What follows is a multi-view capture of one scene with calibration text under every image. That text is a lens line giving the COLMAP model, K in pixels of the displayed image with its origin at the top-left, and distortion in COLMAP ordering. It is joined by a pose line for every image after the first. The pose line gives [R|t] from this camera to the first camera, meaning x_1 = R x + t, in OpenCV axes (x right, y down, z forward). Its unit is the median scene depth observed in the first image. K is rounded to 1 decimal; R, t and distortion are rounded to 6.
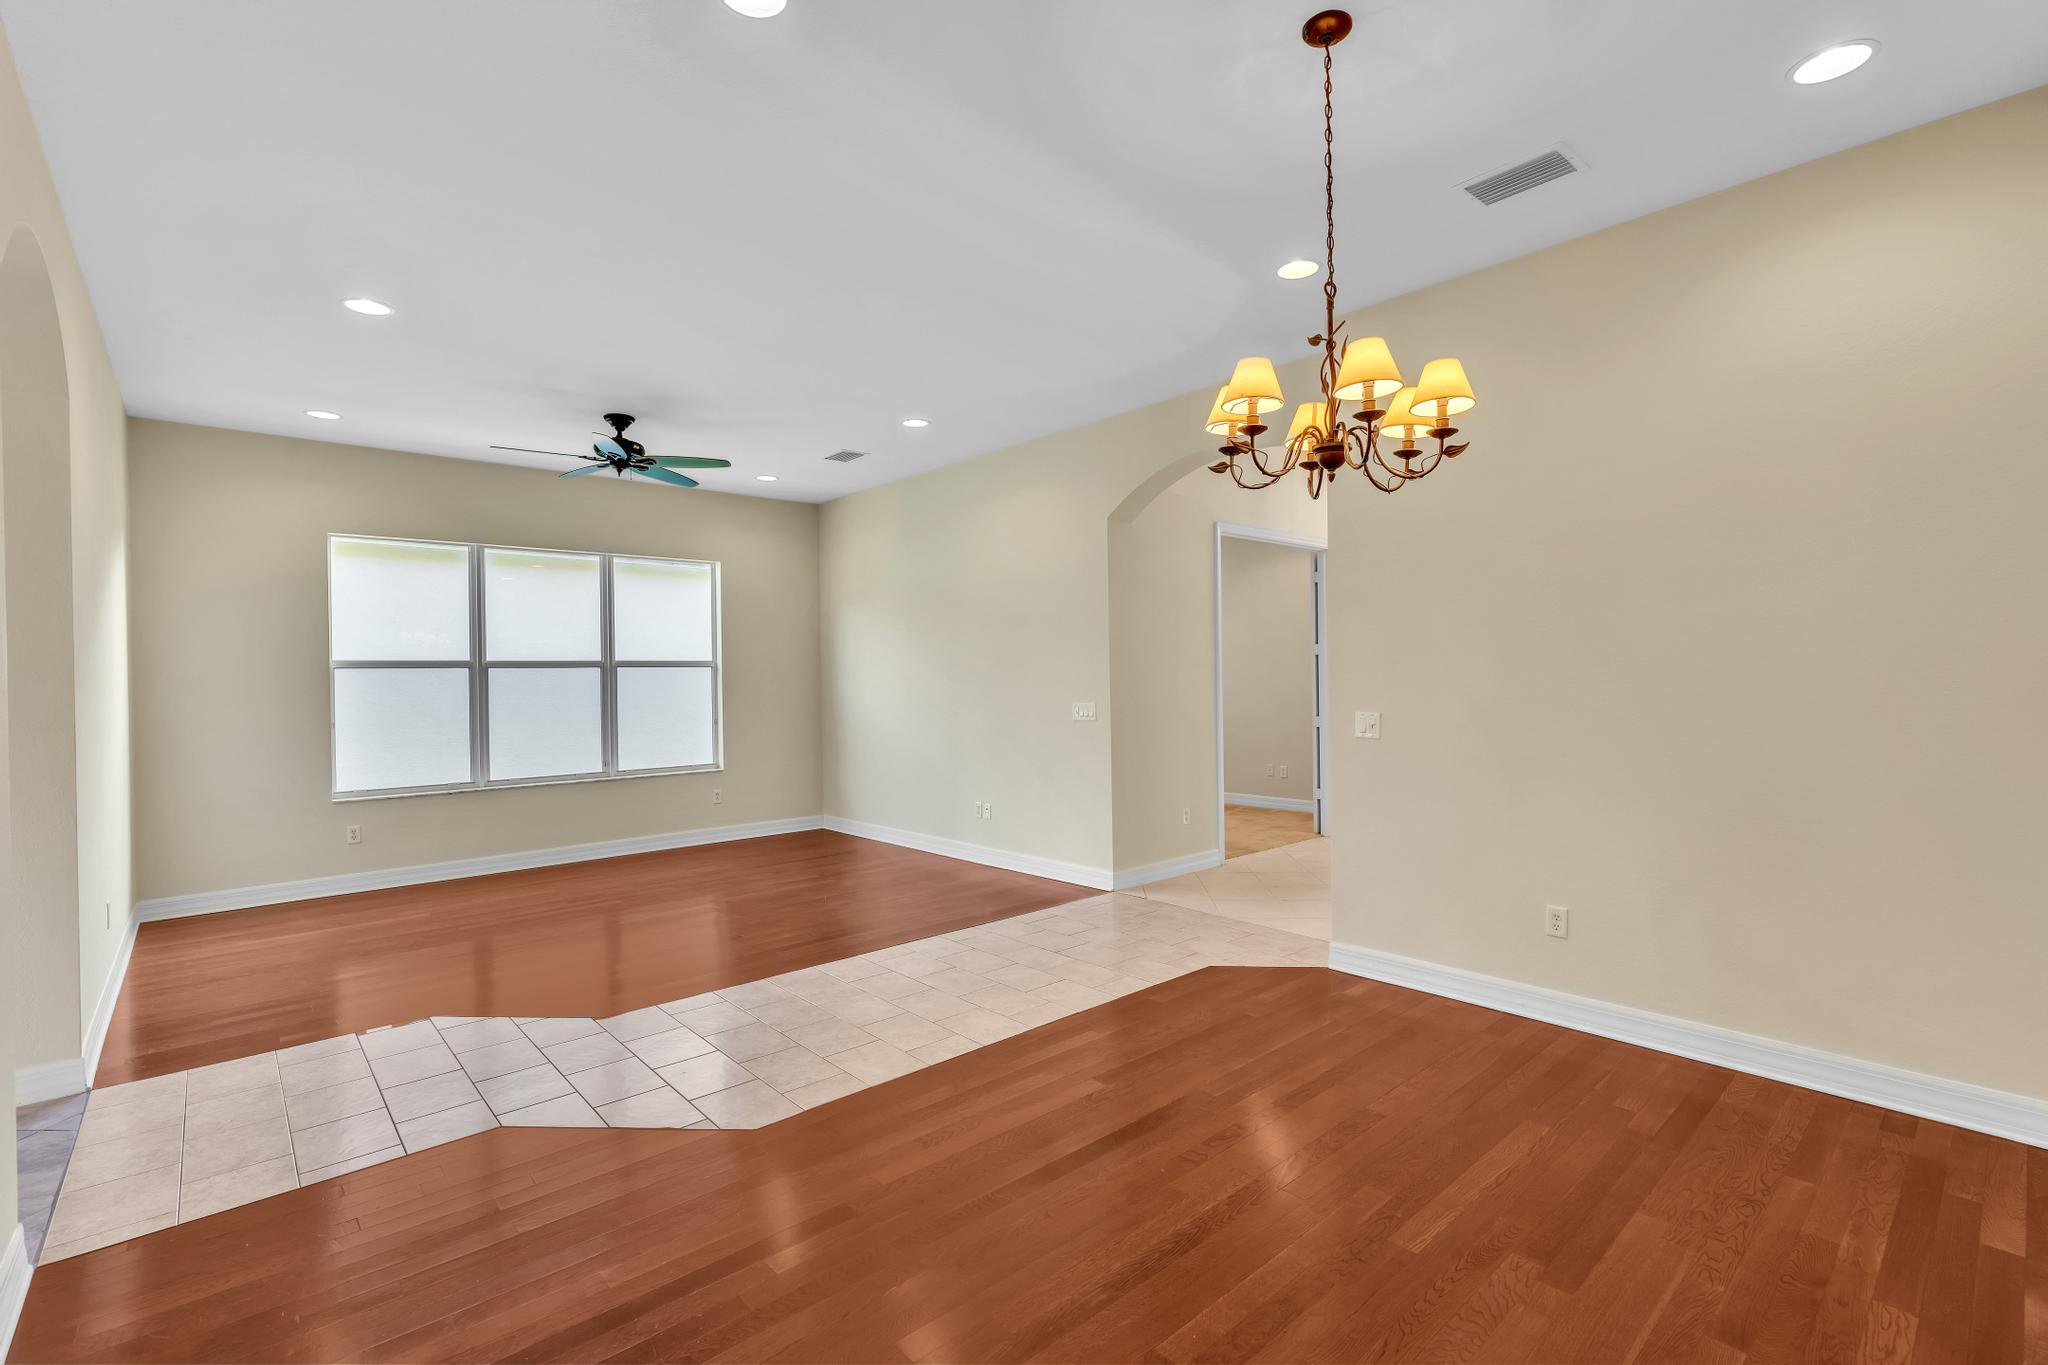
lens RADIAL K [[910.1, 0, 1020.5], [0, 910.1, 680.9], [0, 0, 1]] dist [0.000341, 0.000363]
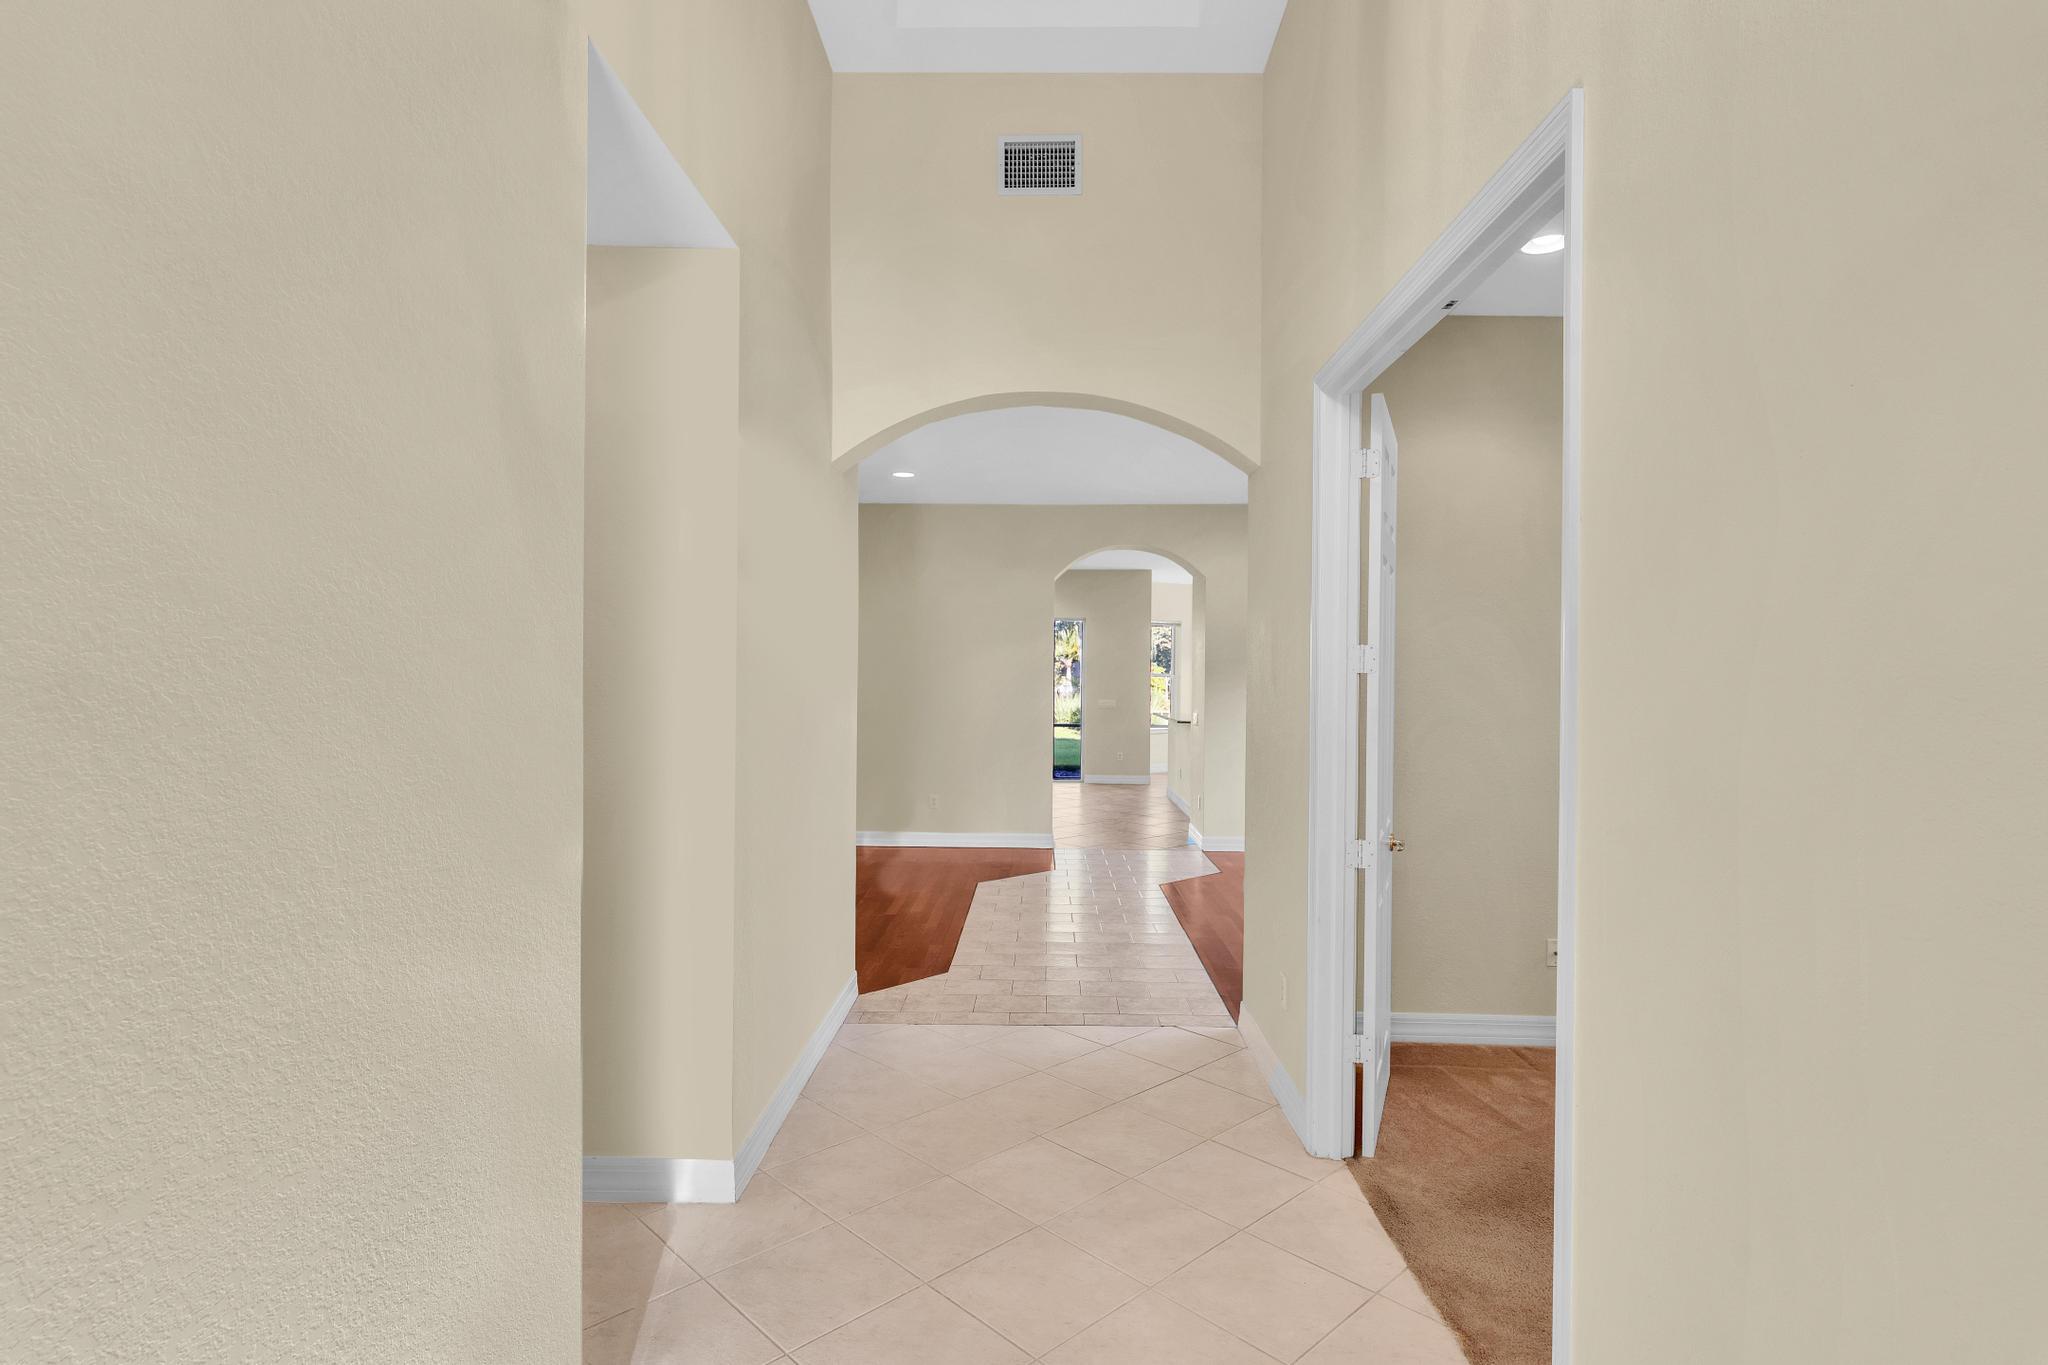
lens RADIAL K [[967.1, 0, 1024.0], [0, 967.1, 682.5], [0, 0, 1]] dist [-0.000279, 0.000071]
pose [[-0.676441, -0.001183, -0.736496, 0.640545], [-0.004632, 0.999986, 0.002648, -0.022692], [0.736482, 0.005203, -0.676437, 1.185656]]
